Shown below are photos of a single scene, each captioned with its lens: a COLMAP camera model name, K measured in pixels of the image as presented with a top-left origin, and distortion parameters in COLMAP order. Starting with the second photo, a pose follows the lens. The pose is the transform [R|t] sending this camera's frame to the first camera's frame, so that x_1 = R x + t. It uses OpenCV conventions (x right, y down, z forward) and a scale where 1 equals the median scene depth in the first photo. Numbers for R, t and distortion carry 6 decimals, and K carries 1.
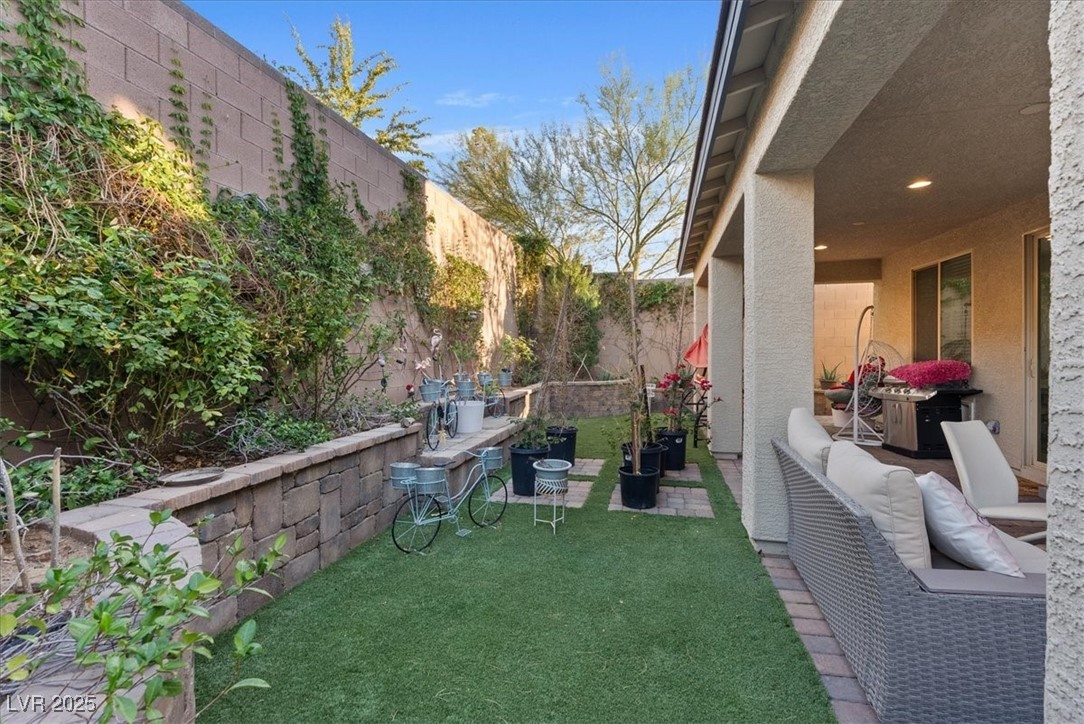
lens RADIAL K [[494.0, 0, 540.8], [0, 494.0, 357.0], [0, 0, 1]] dist [-0.002418, -0.000215]
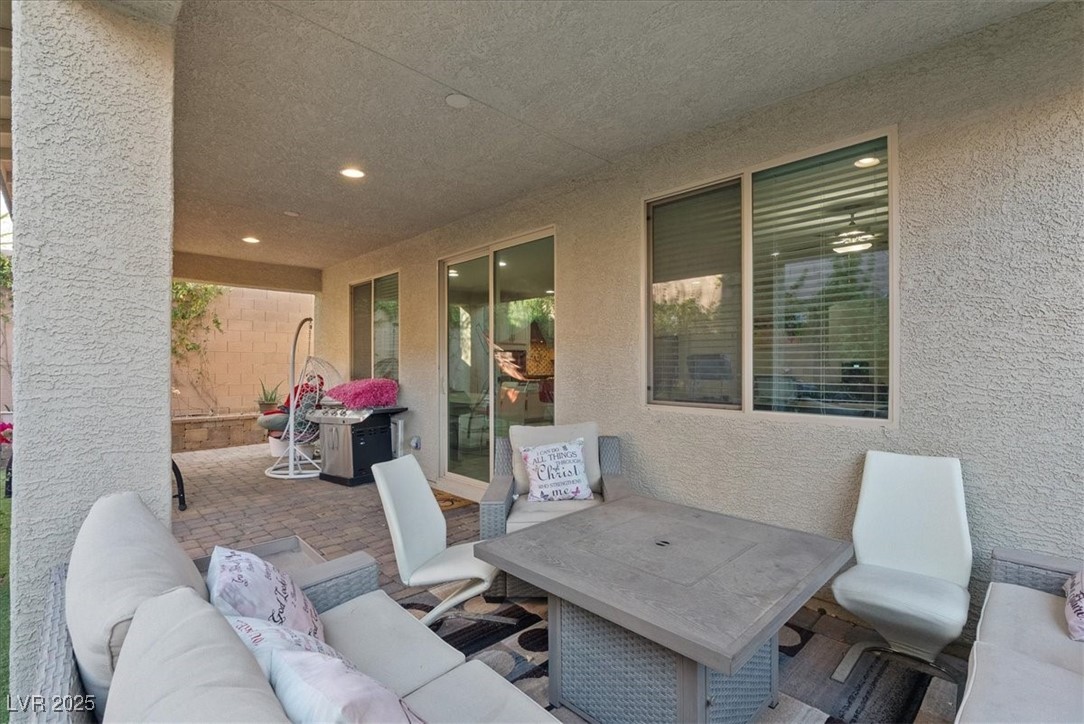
lens RADIAL K [[494.0, 0, 541.4], [0, 494.0, 364.4], [0, 0, 1]] dist [-0.002418, -0.000215]
pose [[0.535574, 0.010955, 0.844417, 0.152296], [0.005193, 0.999854, -0.016265, -0.003752], [-0.844472, 0.013096, 0.535439, 0.183601]]
